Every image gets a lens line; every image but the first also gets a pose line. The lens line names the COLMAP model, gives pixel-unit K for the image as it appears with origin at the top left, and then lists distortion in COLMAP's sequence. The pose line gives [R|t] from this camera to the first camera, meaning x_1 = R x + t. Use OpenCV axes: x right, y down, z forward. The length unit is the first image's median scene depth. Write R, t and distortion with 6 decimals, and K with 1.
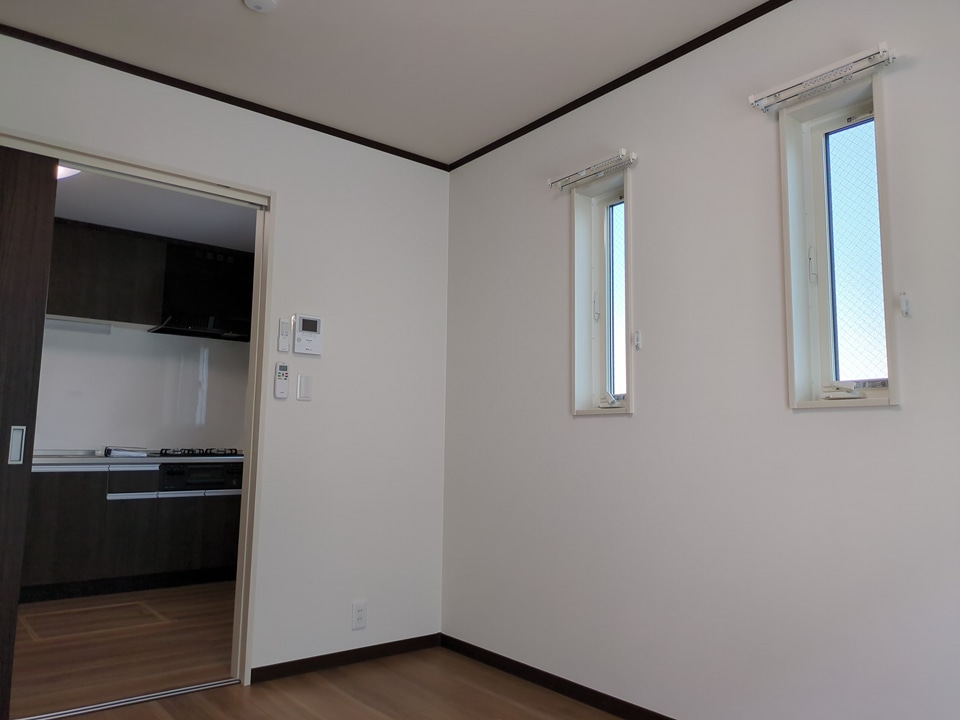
lens RADIAL K [[719.7, 0, 481.0], [0, 719.7, 359.3], [0, 0, 1]] dist [0.040838, -0.022084]
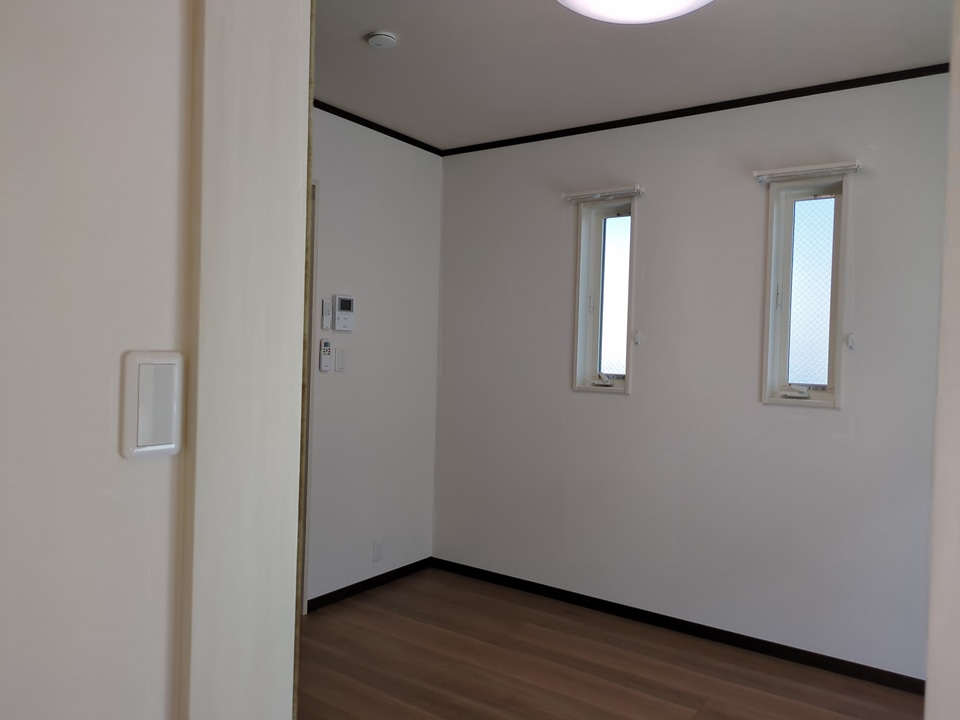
lens RADIAL K [[719.7, 0, 479.4], [0, 719.7, 361.4], [0, 0, 1]] dist [0.040838, -0.022084]
pose [[0.957727, 0.010693, 0.287481, -0.393694], [-0.052294, 0.989131, 0.137423, -0.136529], [-0.282887, -0.146648, 0.947876, -0.139943]]
